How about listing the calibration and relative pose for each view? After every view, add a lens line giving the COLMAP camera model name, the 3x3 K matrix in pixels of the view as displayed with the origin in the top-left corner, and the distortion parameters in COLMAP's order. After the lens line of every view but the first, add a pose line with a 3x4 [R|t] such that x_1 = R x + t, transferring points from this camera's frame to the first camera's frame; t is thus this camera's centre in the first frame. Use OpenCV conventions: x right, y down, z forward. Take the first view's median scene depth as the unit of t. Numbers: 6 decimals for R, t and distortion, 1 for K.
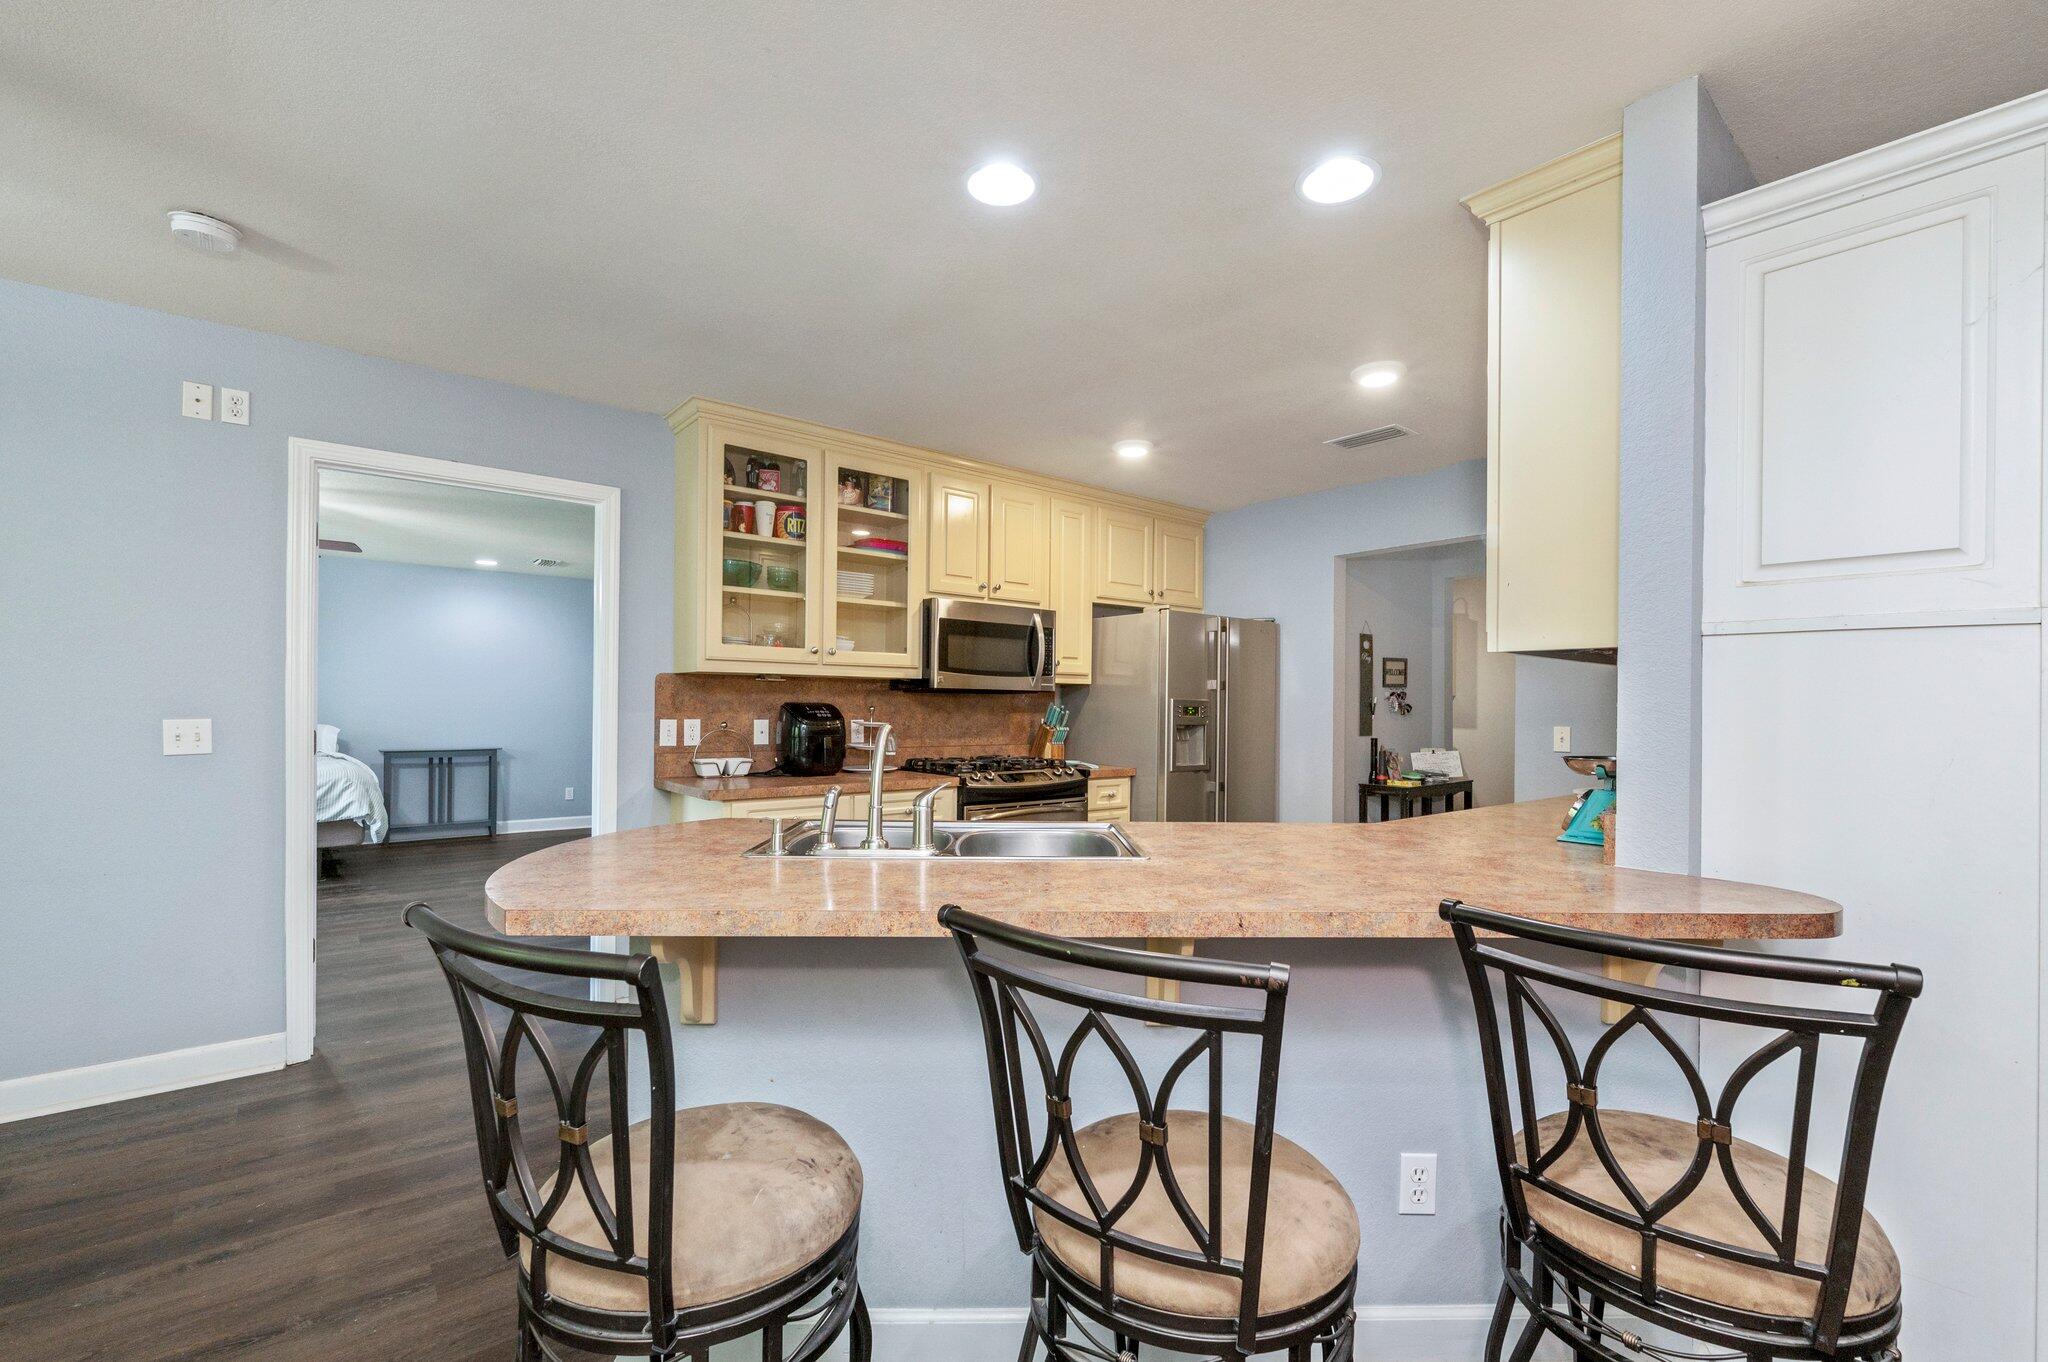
lens RADIAL K [[874.5, 0, 1024.0], [0, 874.5, 681.0], [0, 0, 1]] dist [-0.001369, -0.000046]
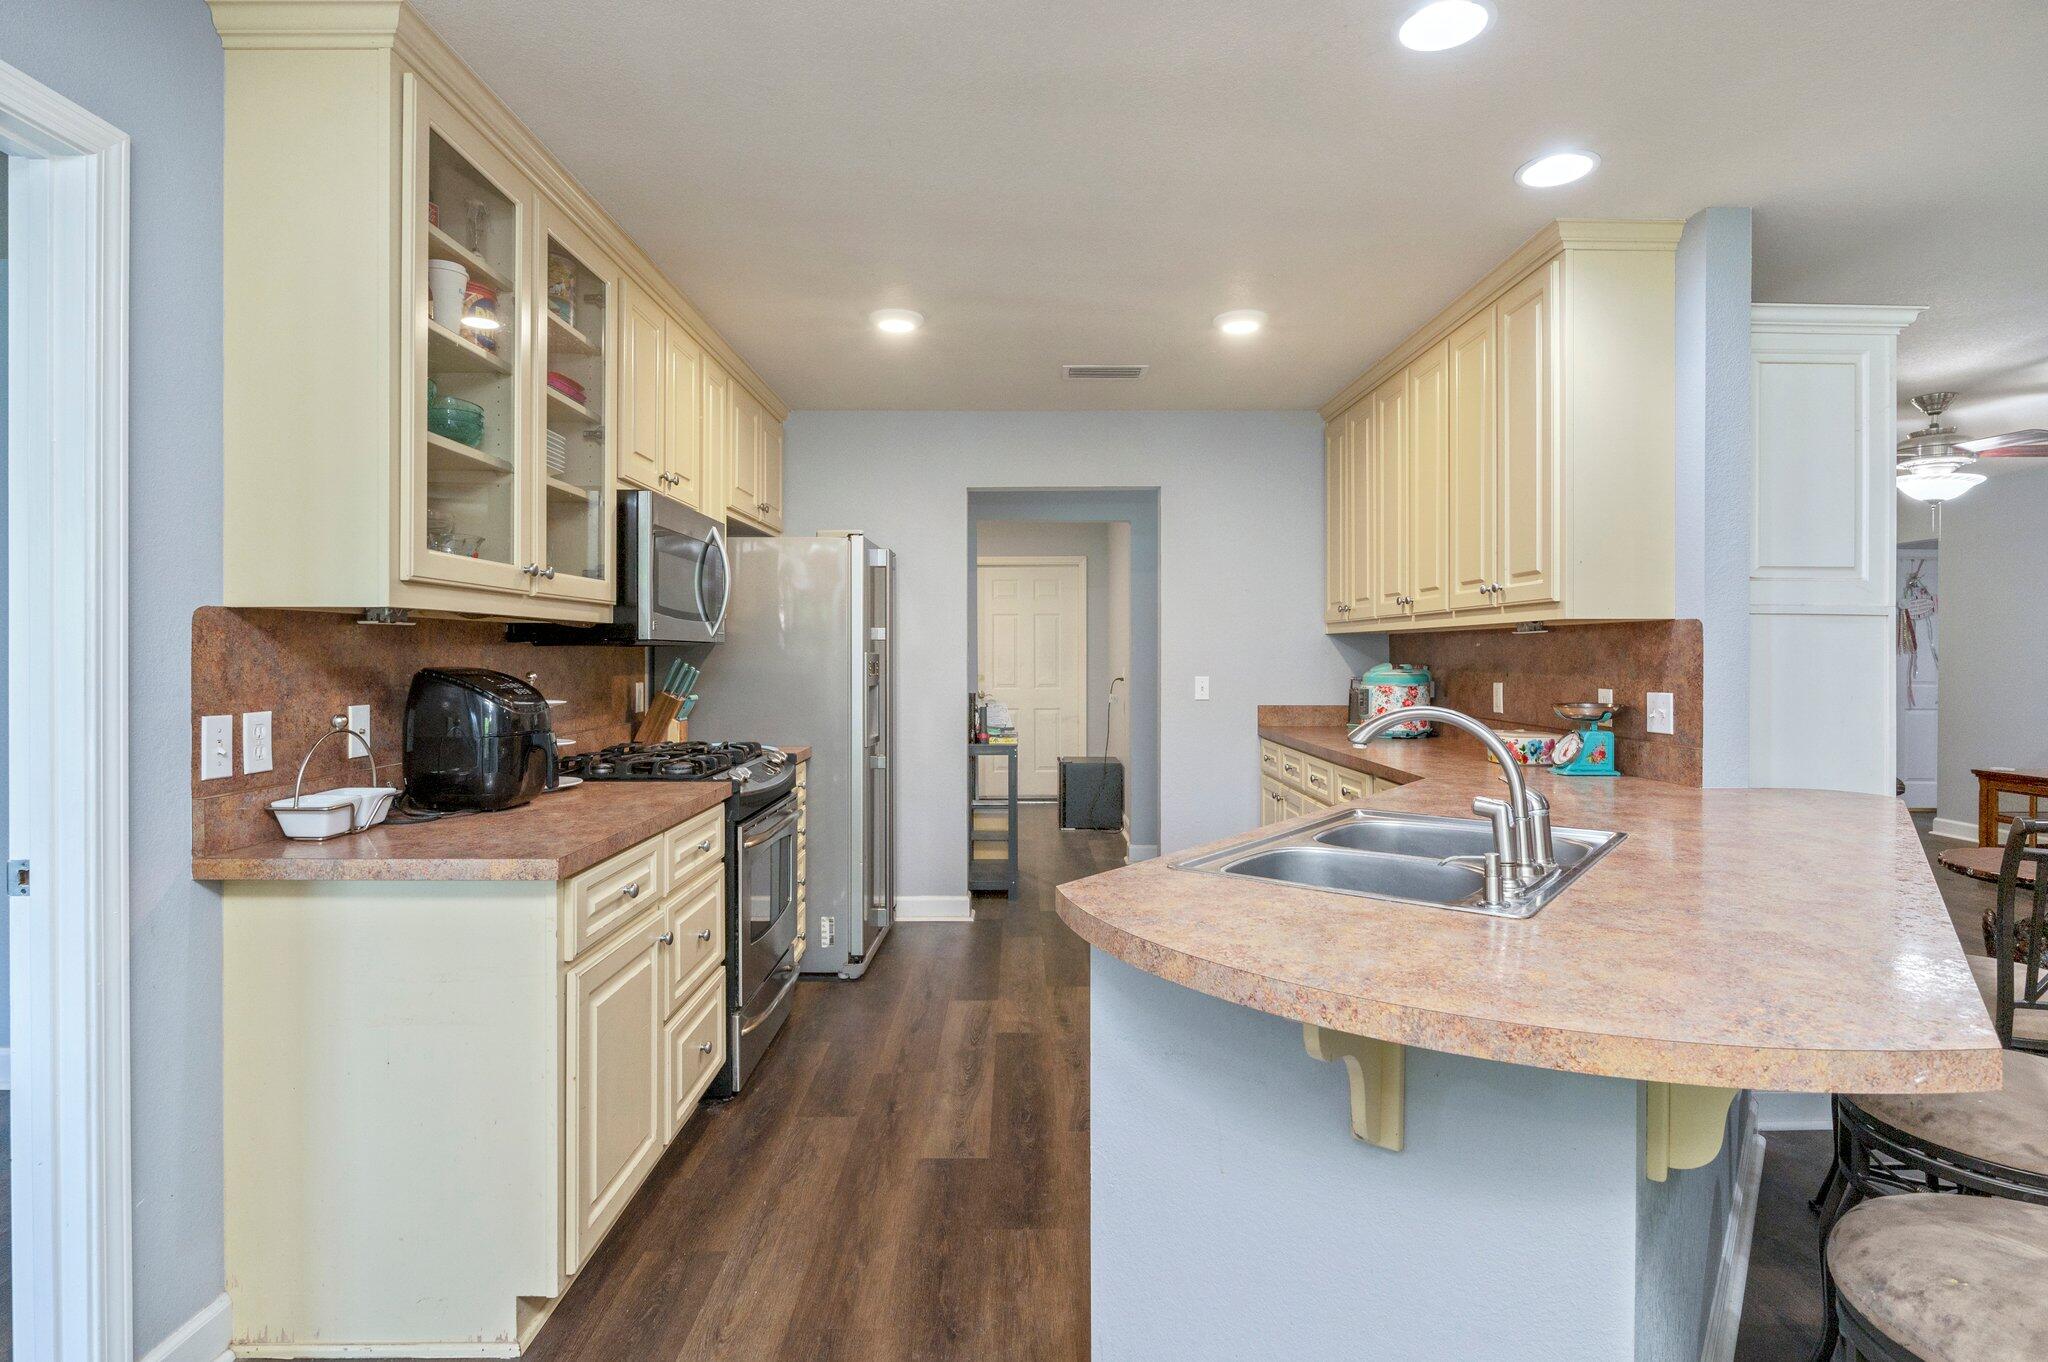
lens RADIAL K [[1054.4, 0, 1019.9], [0, 1054.4, 658.1], [0, 0, 1]] dist [0.002532, 0.000612]
pose [[0.631242, -0.012340, 0.775488, -0.574368], [-0.016205, 0.999445, 0.029094, -0.005502], [-0.775417, -0.030932, 0.630692, 0.376688]]
